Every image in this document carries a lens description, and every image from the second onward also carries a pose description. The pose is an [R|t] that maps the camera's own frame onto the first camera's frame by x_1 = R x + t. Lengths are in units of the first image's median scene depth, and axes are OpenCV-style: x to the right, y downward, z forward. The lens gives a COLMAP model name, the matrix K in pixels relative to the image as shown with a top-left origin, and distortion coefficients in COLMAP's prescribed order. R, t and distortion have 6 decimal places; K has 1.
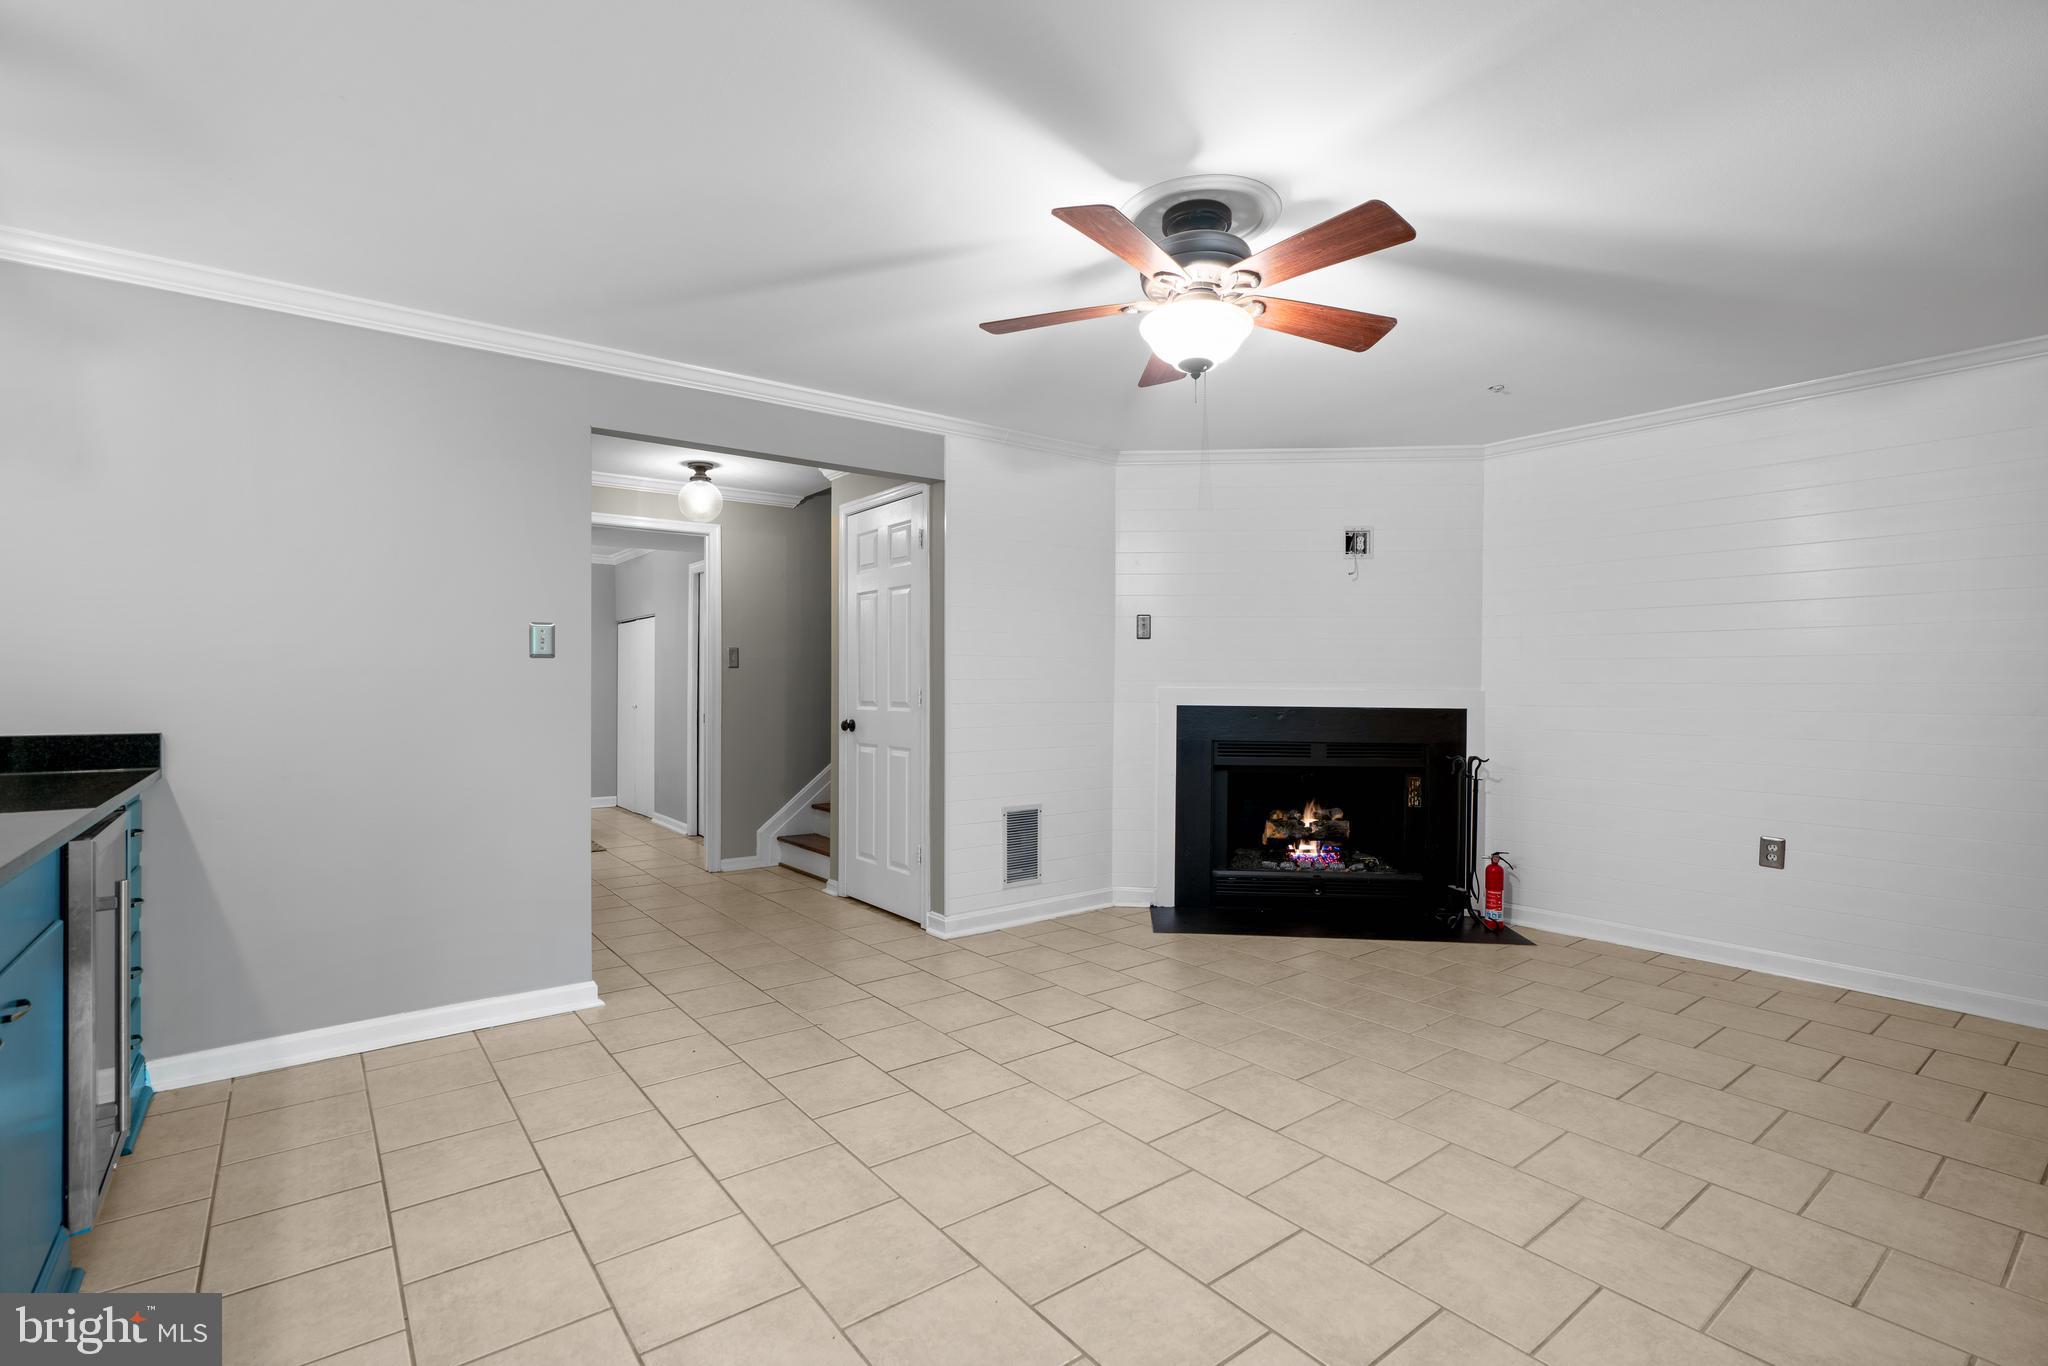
lens RADIAL K [[934.2, 0, 1011.2], [0, 934.2, 679.2], [0, 0, 1]] dist [-0.011884, 0.001130]
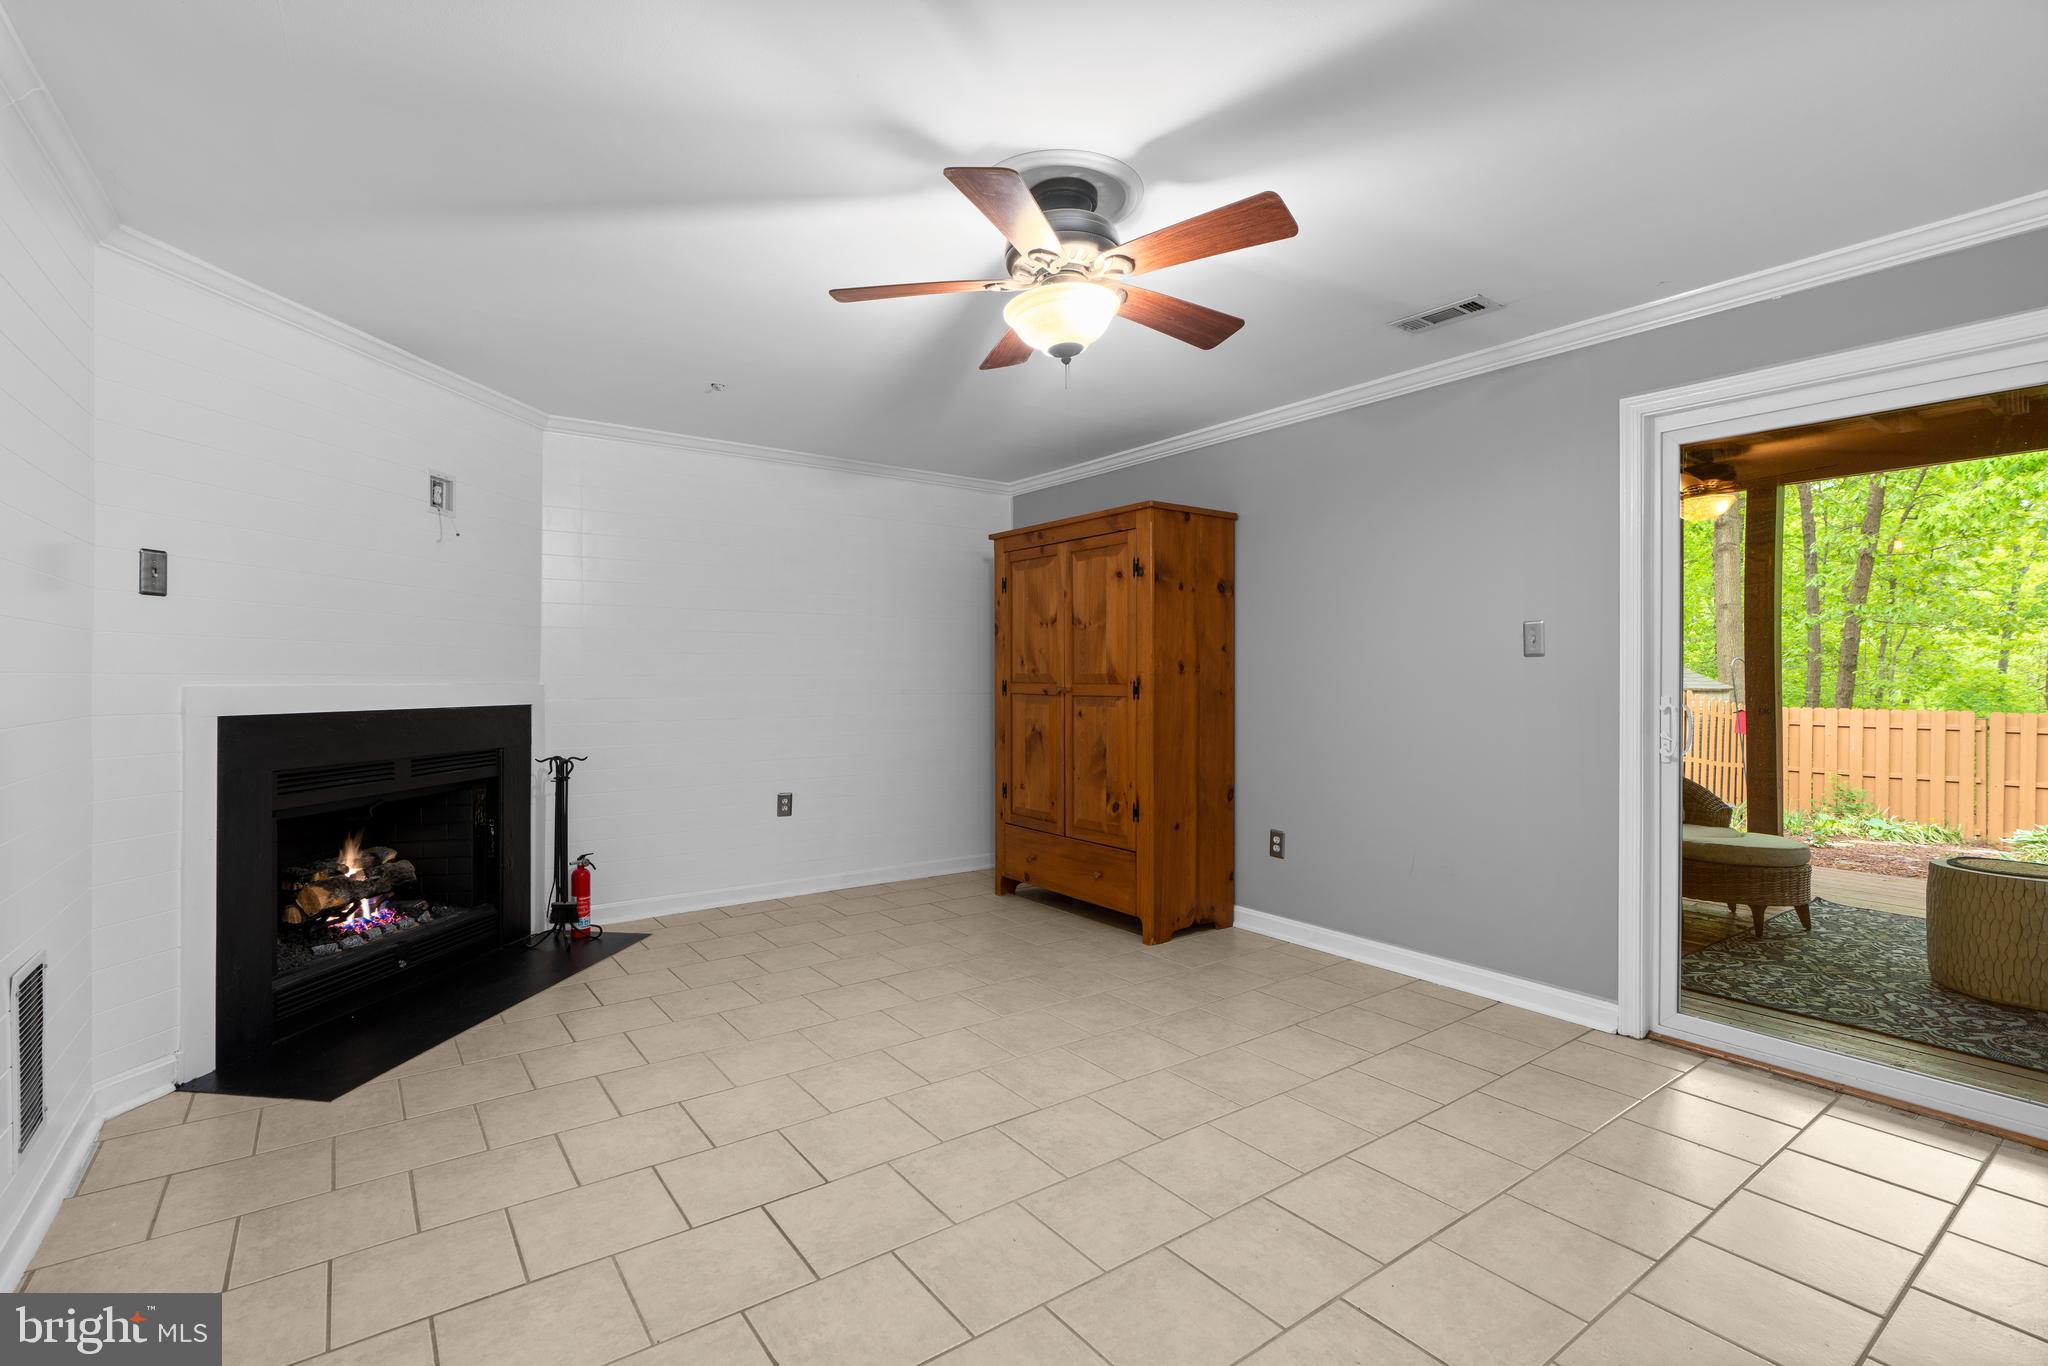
lens RADIAL K [[934.2, 0, 1011.2], [0, 934.2, 679.2], [0, 0, 1]] dist [-0.011884, 0.001130]
pose [[0.032725, -0.007700, 0.999435, -0.477625], [-0.001219, 0.999969, 0.007744, 0.000891], [-0.999464, -0.001471, 0.032714, 0.639912]]
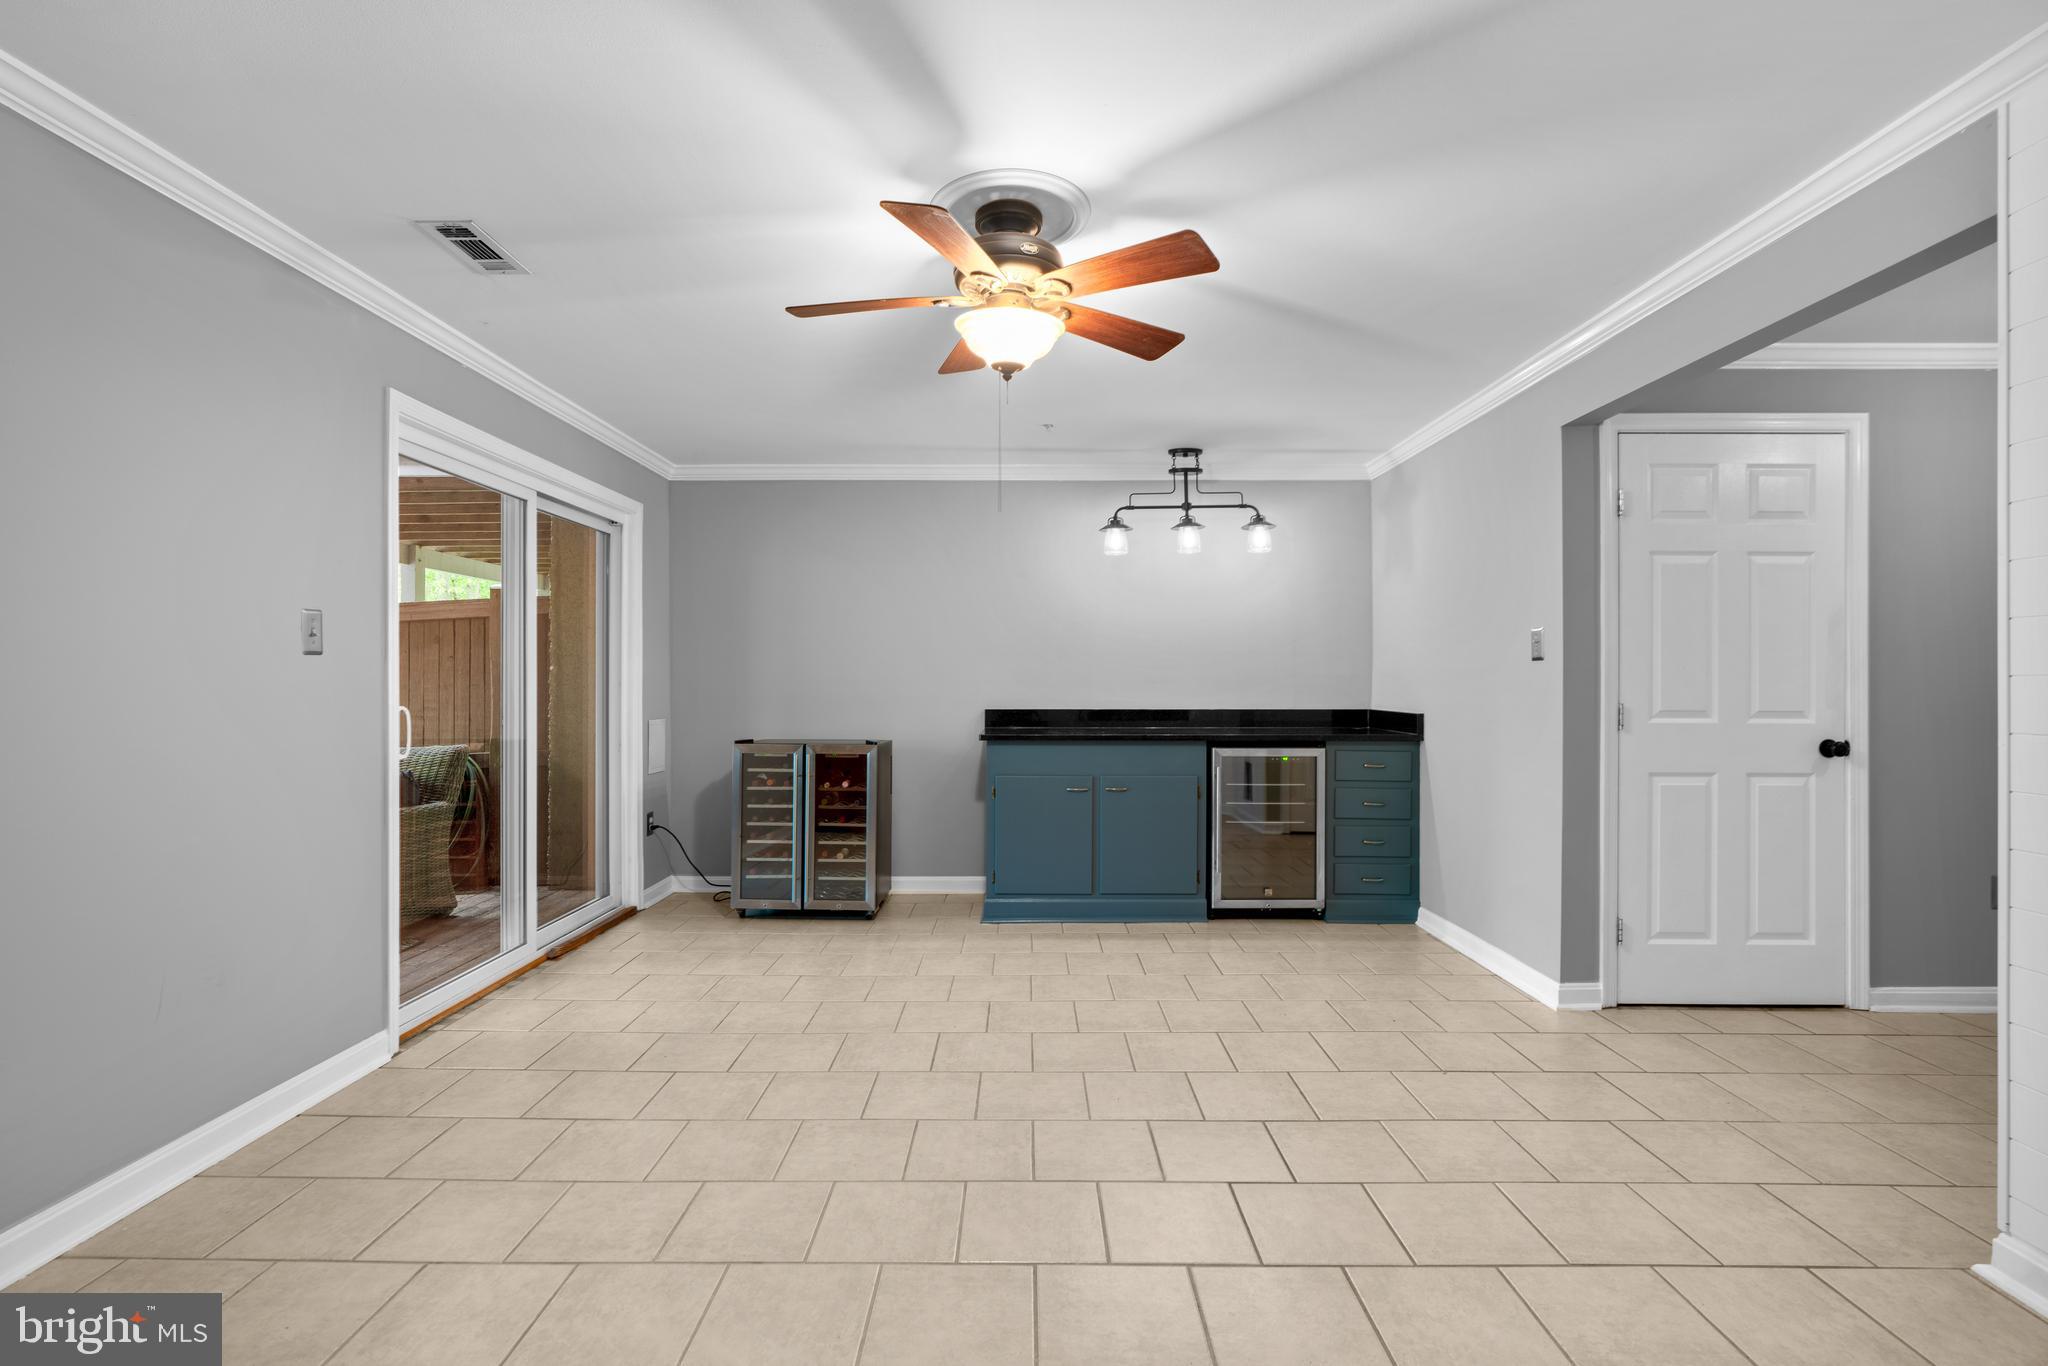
lens RADIAL K [[934.2, 0, 1011.2], [0, 934.2, 679.2], [0, 0, 1]] dist [-0.011884, 0.001130]
pose [[-0.619907, -0.004024, -0.784665, 0.621321], [-0.001321, 0.999991, -0.004084, 0.000371], [0.784674, -0.001495, -0.619906, 1.022601]]
